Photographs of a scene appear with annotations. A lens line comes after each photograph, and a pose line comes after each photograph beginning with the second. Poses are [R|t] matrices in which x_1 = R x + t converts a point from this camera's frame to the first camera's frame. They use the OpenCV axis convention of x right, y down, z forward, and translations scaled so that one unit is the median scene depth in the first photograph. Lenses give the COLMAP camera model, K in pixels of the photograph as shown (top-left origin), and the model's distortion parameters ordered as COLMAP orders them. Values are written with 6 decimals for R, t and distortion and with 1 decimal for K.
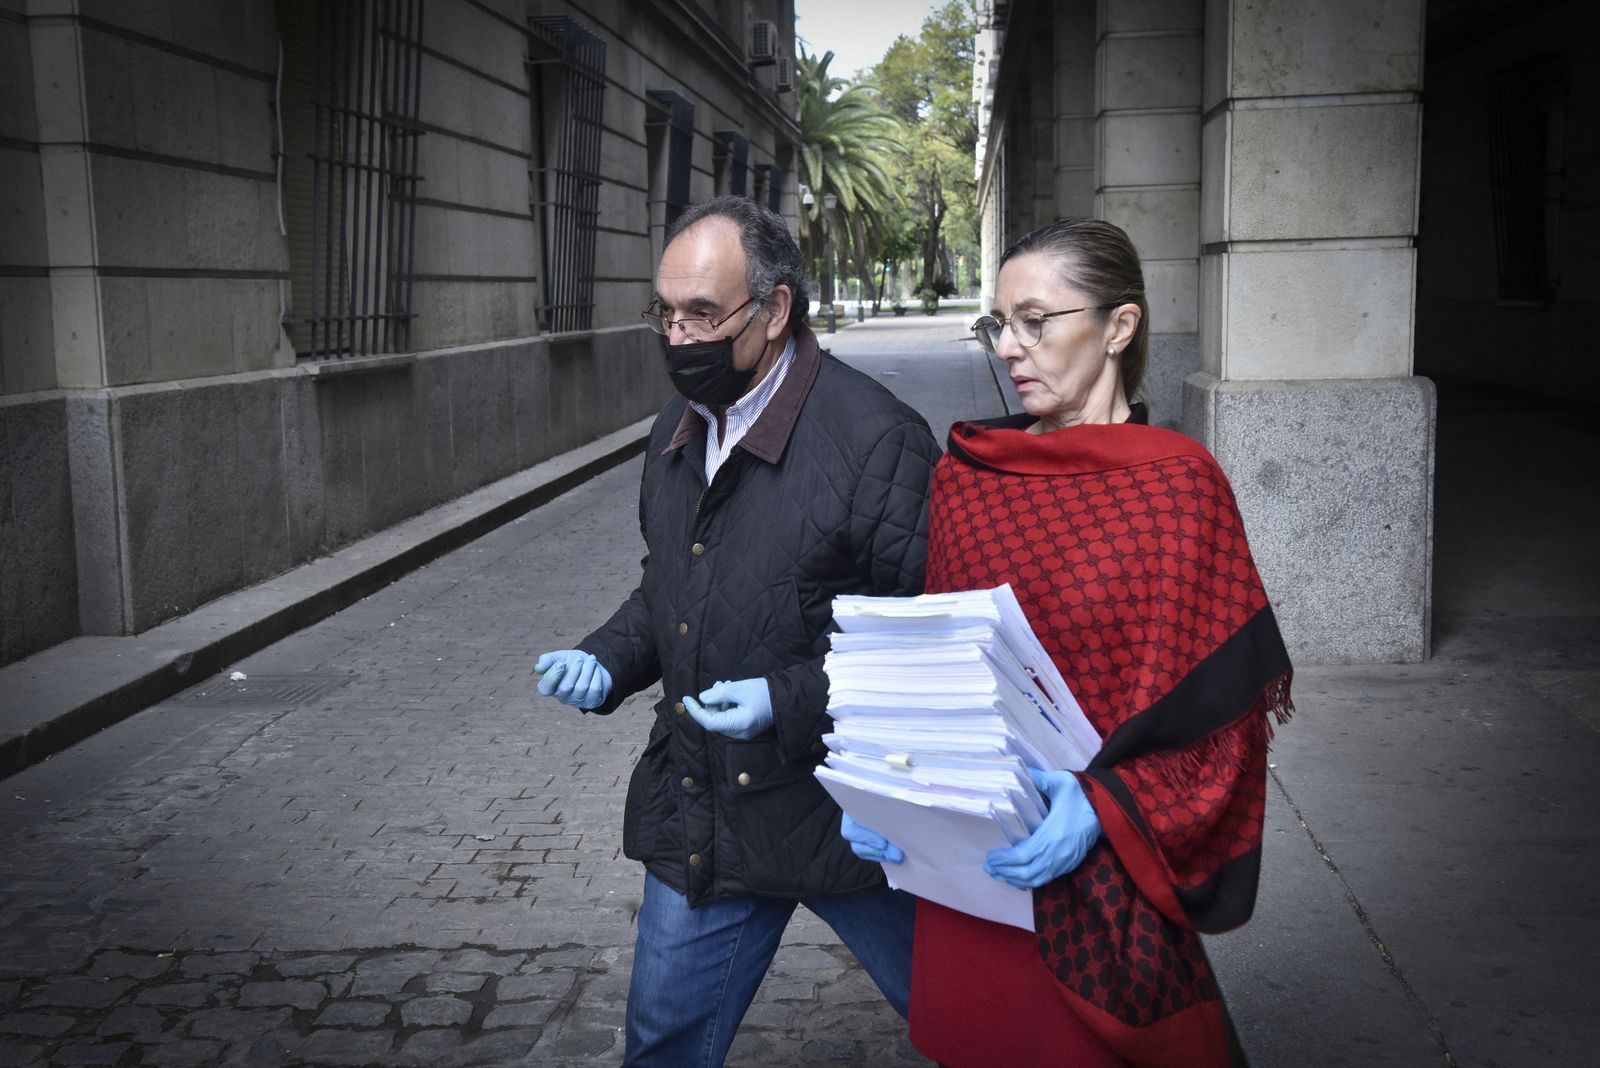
lens RADIAL K [[1816.0, 0, 800.0], [0, 1816.0, 534.0], [0, 0, 1]] dist [0.078809, 0.010097]
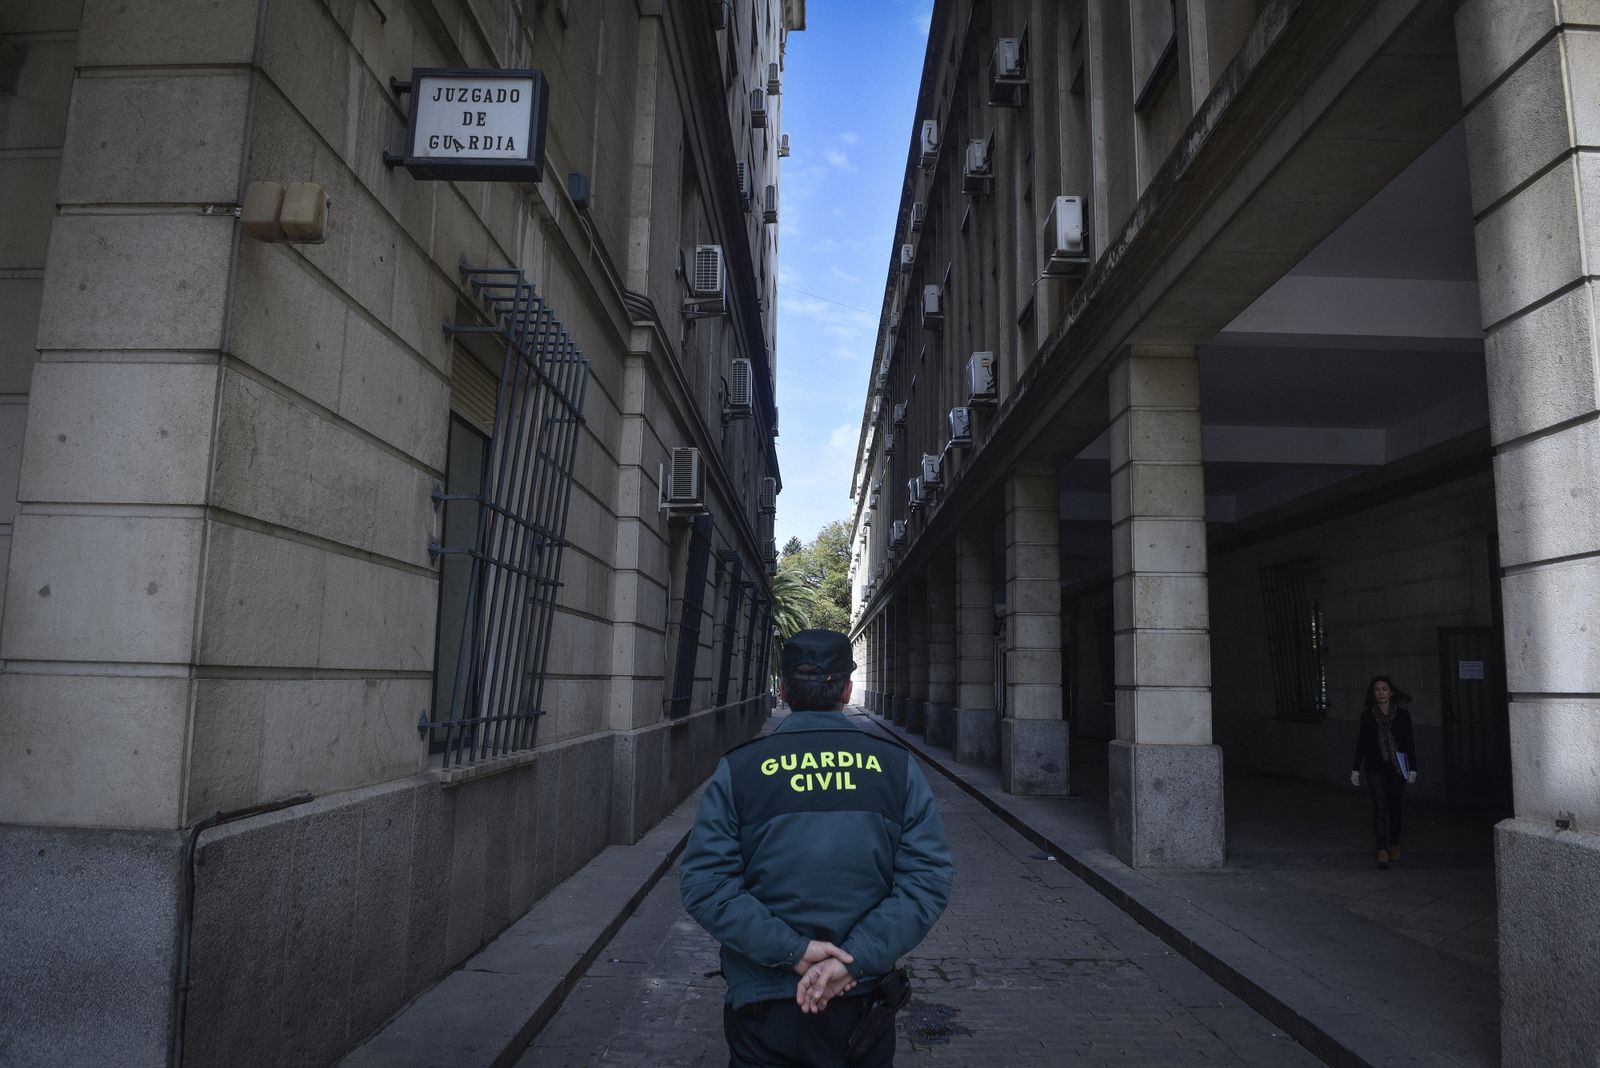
lens RADIAL K [[1099.5, 0, 800.0], [0, 1099.5, 534.0], [0, 0, 1]] dist [-0.043265, -0.005109]
pose [[0.996514, 0.048944, 0.067552, -0.275265], [-0.029440, 0.964023, -0.264182, 0.036725], [-0.078052, 0.261272, 0.962104, -0.357011]]
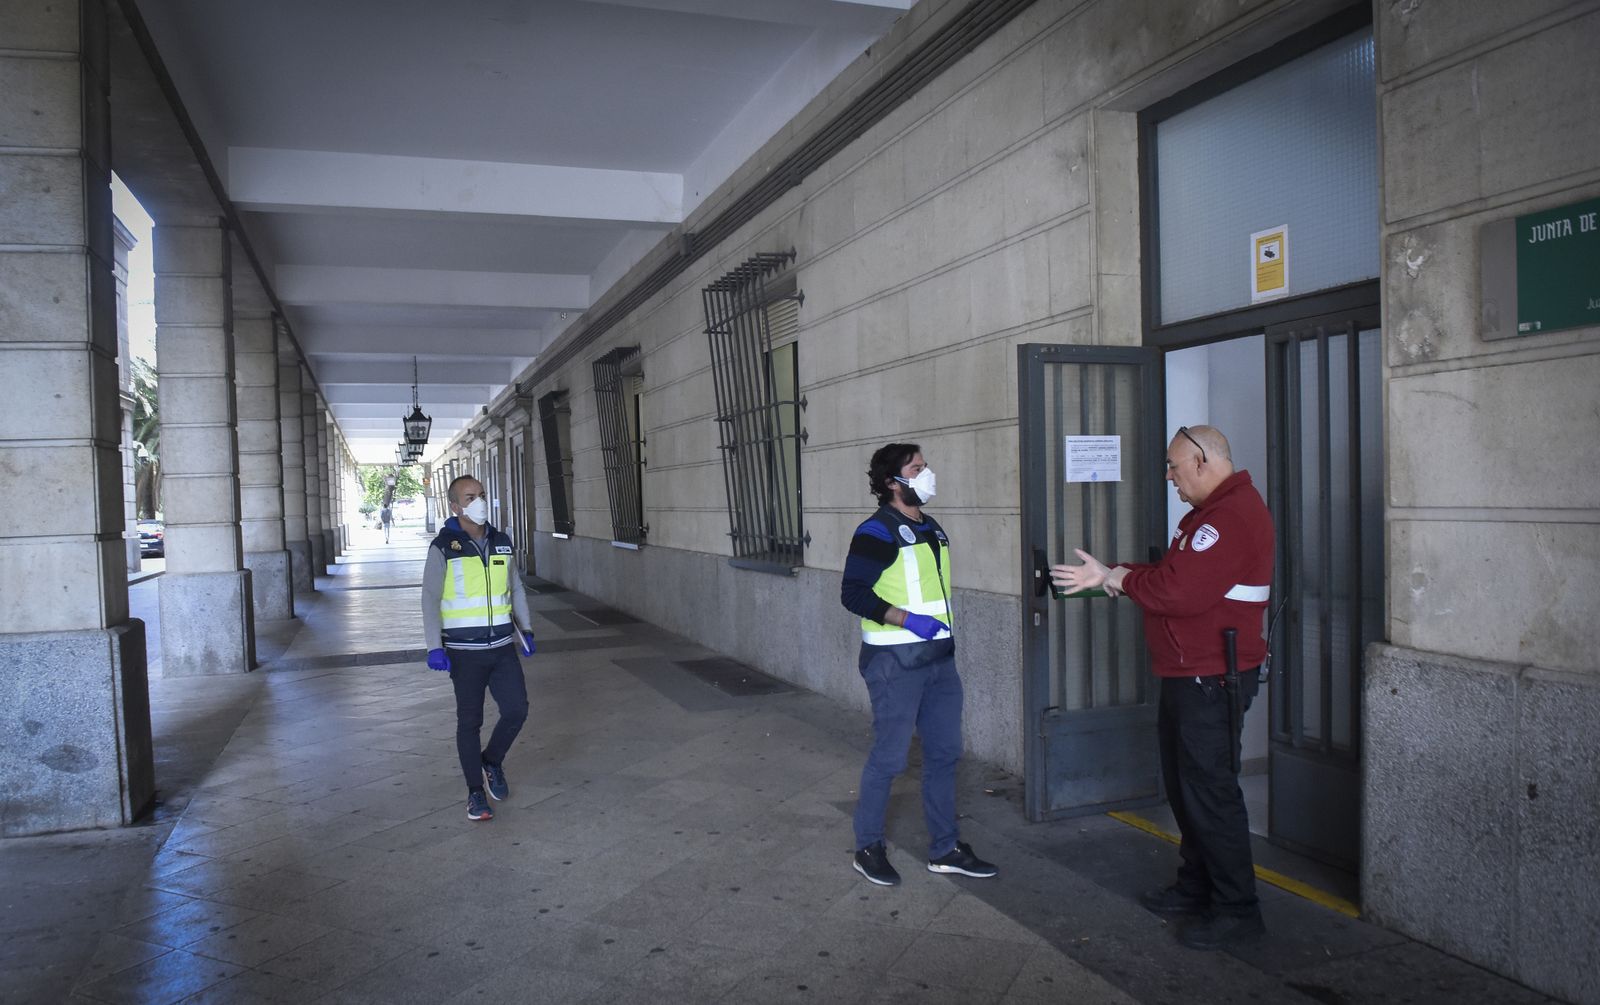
lens RADIAL K [[1147.0, 0, 767.2], [0, 1147.0, 547.5], [0, 0, 1]] dist [-0.061540, 0.000103]
pose [[0.913633, -0.021010, 0.405997, 0.460908], [0.061812, 0.994232, -0.087648, -0.139408], [-0.401813, 0.105173, 0.909662, 0.737036]]
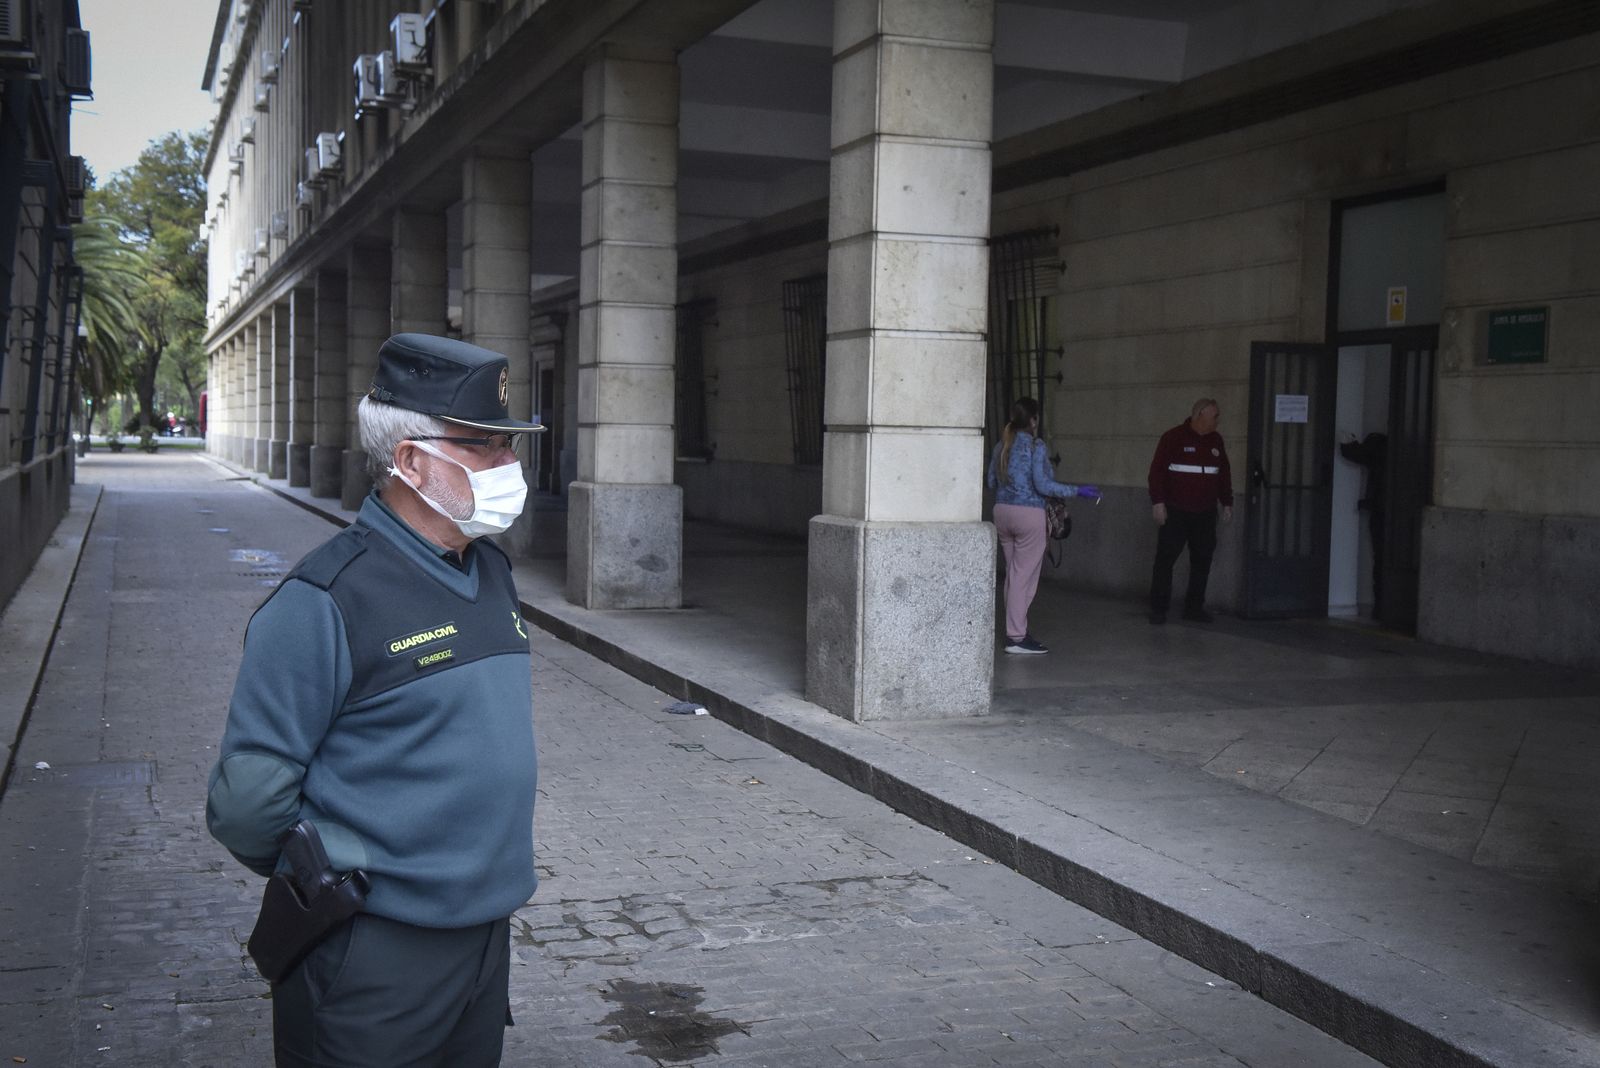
lens RADIAL K [[1816.0, 0, 800.0], [0, 1816.0, 534.0], [0, 0, 1]] dist [0.078809, 0.010097]
pose [[0.903548, 0.018038, 0.428107, -0.371891], [0.016311, 0.996942, -0.076430, 0.029918], [-0.428177, 0.076041, 0.900490, -0.227423]]
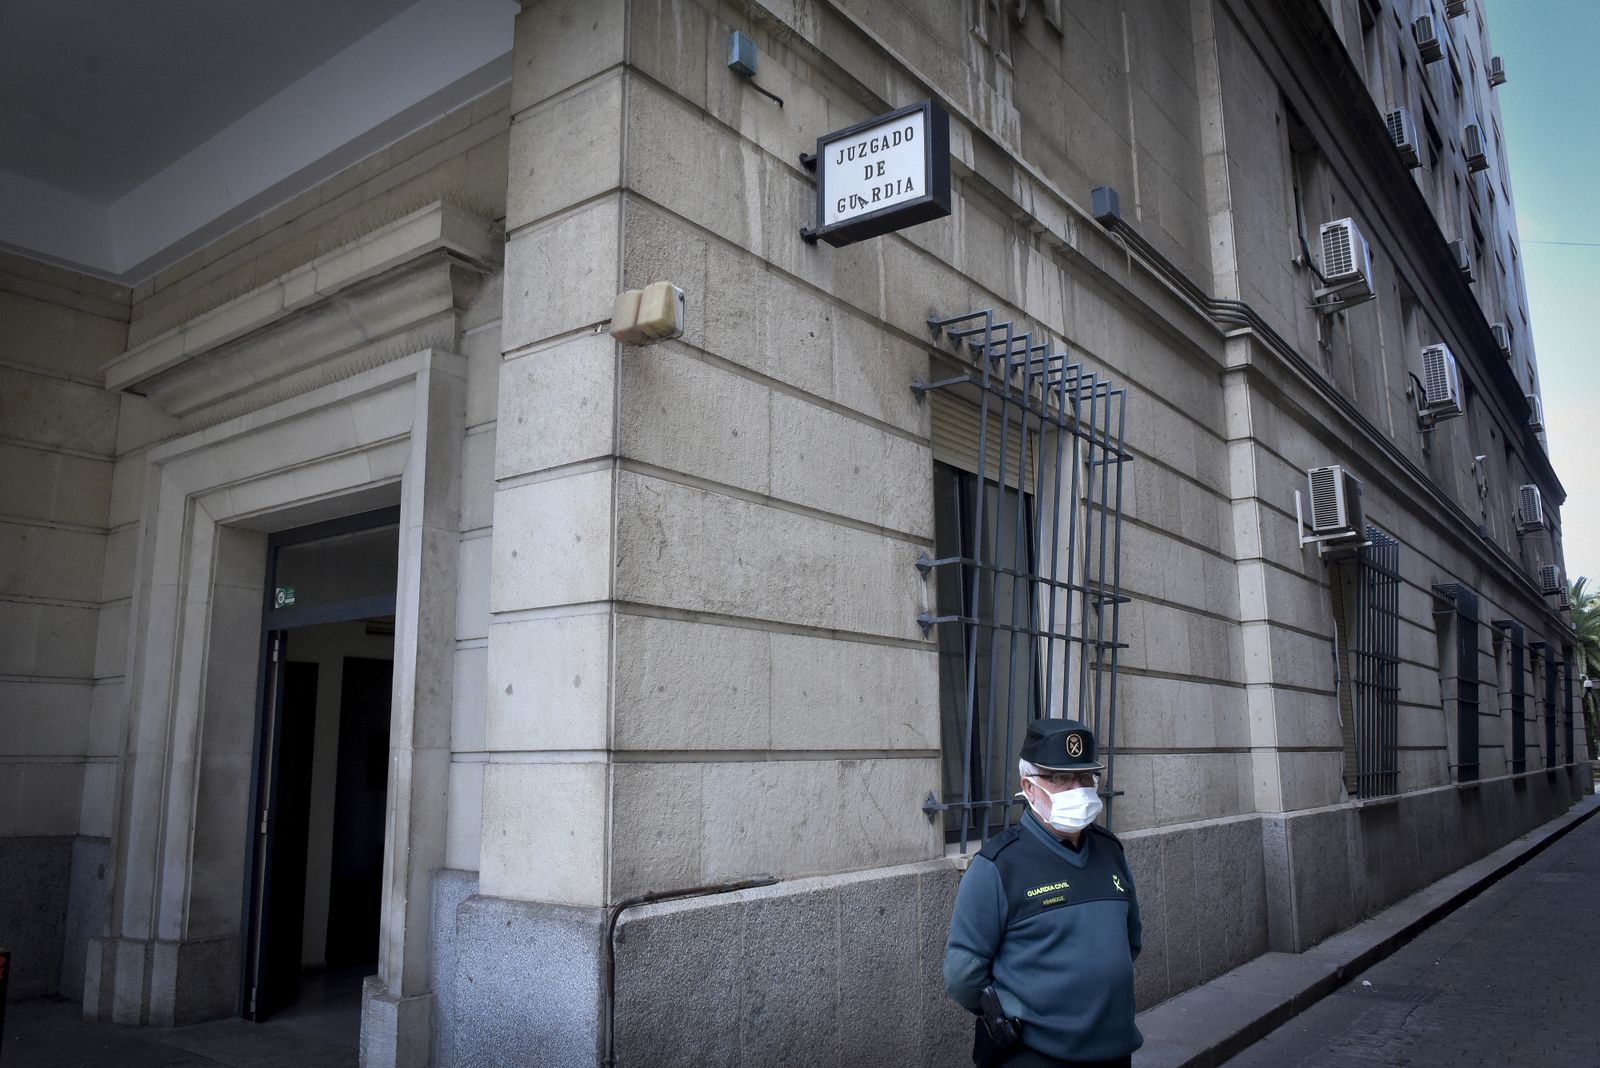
lens RADIAL K [[1192.7, 0, 800.0], [0, 1192.7, 534.0], [0, 0, 1]] dist [-0.027309, -0.006134]
pose [[0.847766, -0.082788, -0.523869, -0.140059], [-0.080549, 0.956187, -0.281459, 0.027806], [0.524218, 0.280808, 0.803954, -0.297746]]
